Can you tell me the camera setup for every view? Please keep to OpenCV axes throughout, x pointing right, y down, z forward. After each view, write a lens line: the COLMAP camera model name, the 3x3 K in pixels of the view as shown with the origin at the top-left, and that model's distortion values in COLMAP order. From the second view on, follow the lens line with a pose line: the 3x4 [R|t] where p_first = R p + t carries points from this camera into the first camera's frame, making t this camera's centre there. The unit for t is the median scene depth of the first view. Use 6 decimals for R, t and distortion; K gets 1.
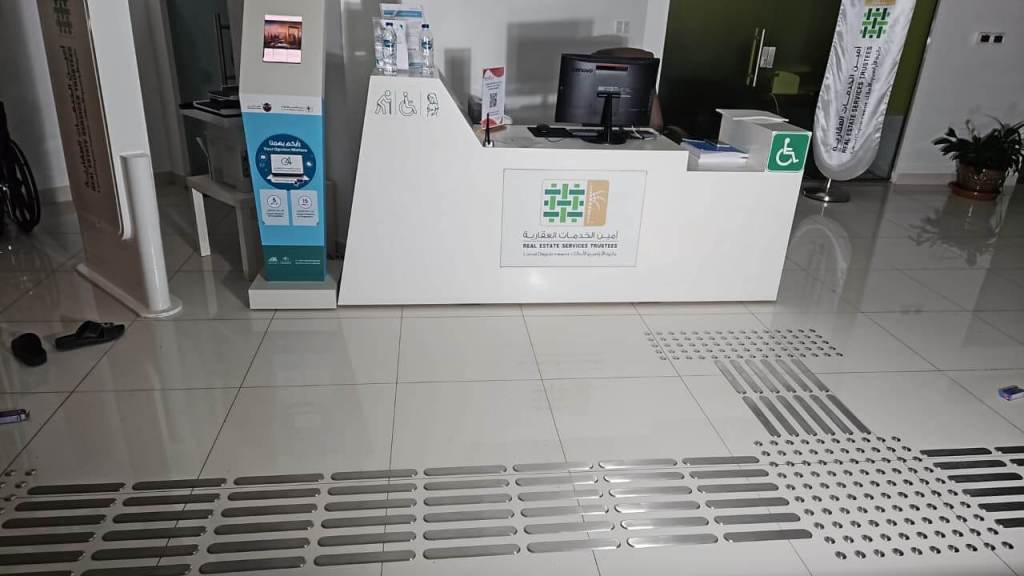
lens RADIAL K [[686.0, 0, 514.9], [0, 686.0, 279.7], [0, 0, 1]] dist [0.086196, -0.086927]
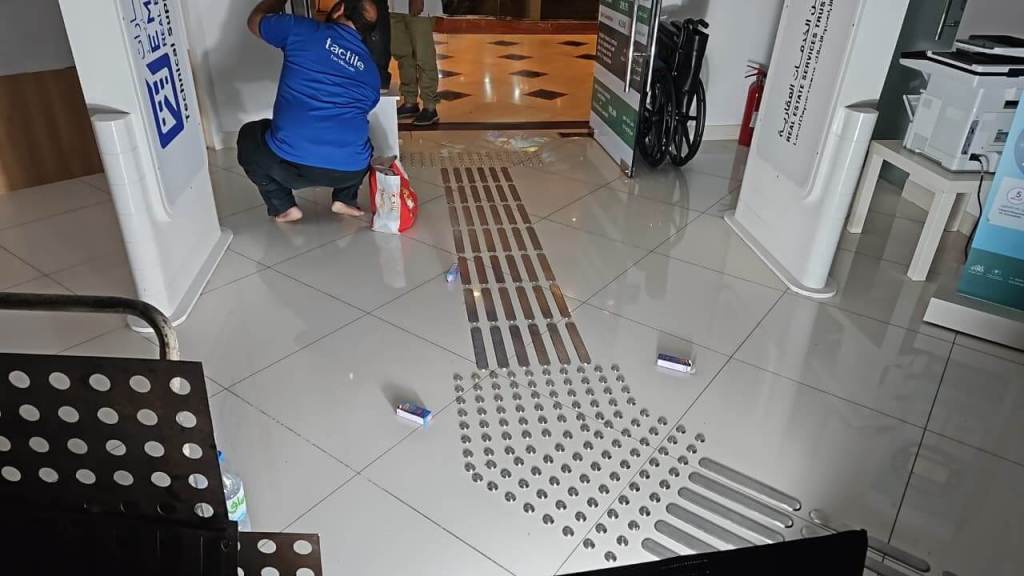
lens RADIAL K [[679.7, 0, 511.5], [0, 679.7, 295.1], [0, 0, 1]] dist [0.094322, -0.098469]
pose [[0.728122, 0.311768, -0.610442, -0.245106], [-0.258437, 0.949715, 0.176785, -0.003272], [0.634861, 0.029040, 0.772080, 0.080558]]
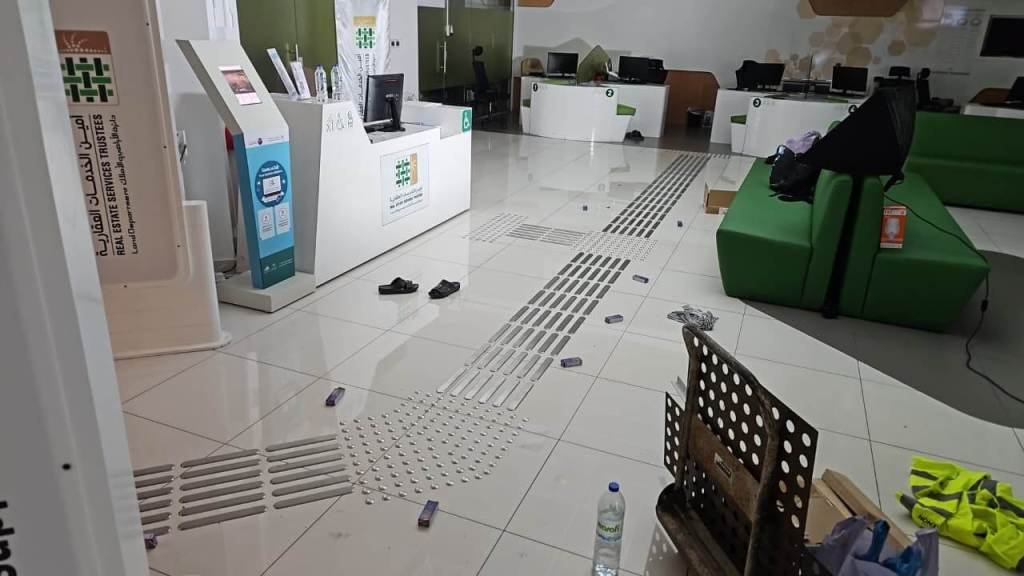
lens RADIAL K [[690.3, 0, 505.6], [0, 690.3, 286.1], [0, 0, 1]] dist [0.092138, -0.092925]
pose [[0.486697, -0.336058, 0.806344, -1.127571], [0.319599, 0.927550, 0.193667, -0.102603], [-0.813008, 0.163450, 0.558840, 0.000485]]
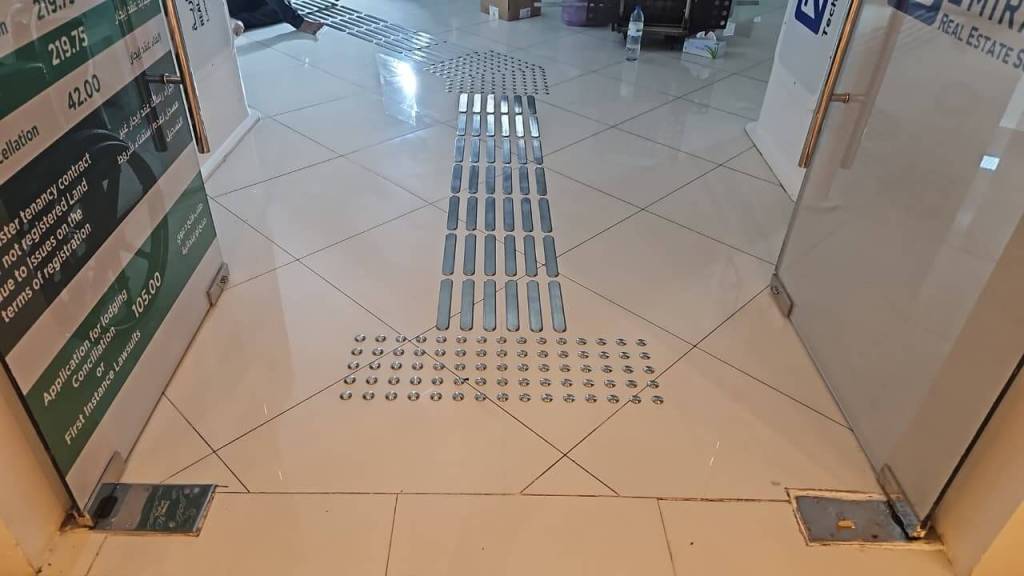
lens RADIAL K [[690.3, 0, 505.6], [0, 690.3, 286.1], [0, 0, 1]] dist [0.092138, -0.092925]
pose [[-0.623939, -0.497911, 0.602317, -1.477690], [0.248219, 0.604562, 0.756896, -0.483626], [-0.741004, 0.621764, -0.253619, 1.113524]]
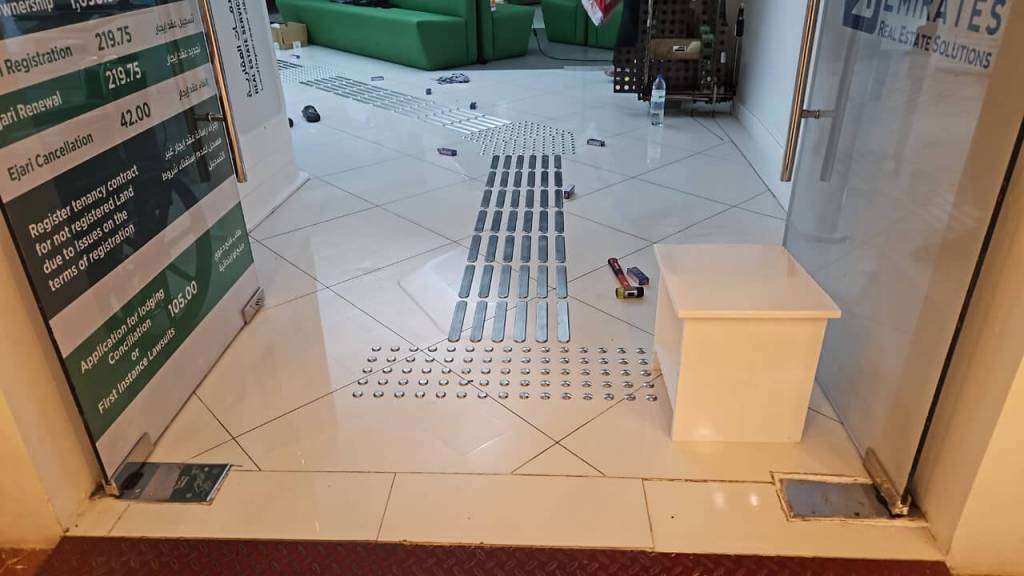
lens RADIAL K [[686.0, 0, 514.9], [0, 686.0, 279.7], [0, 0, 1]] dist [0.086196, -0.086927]
pose [[-0.582448, -0.401633, 0.706715, -1.563671], [0.308366, 0.695250, 0.649260, -0.455270], [-0.752107, 0.596086, -0.281097, 1.127812]]
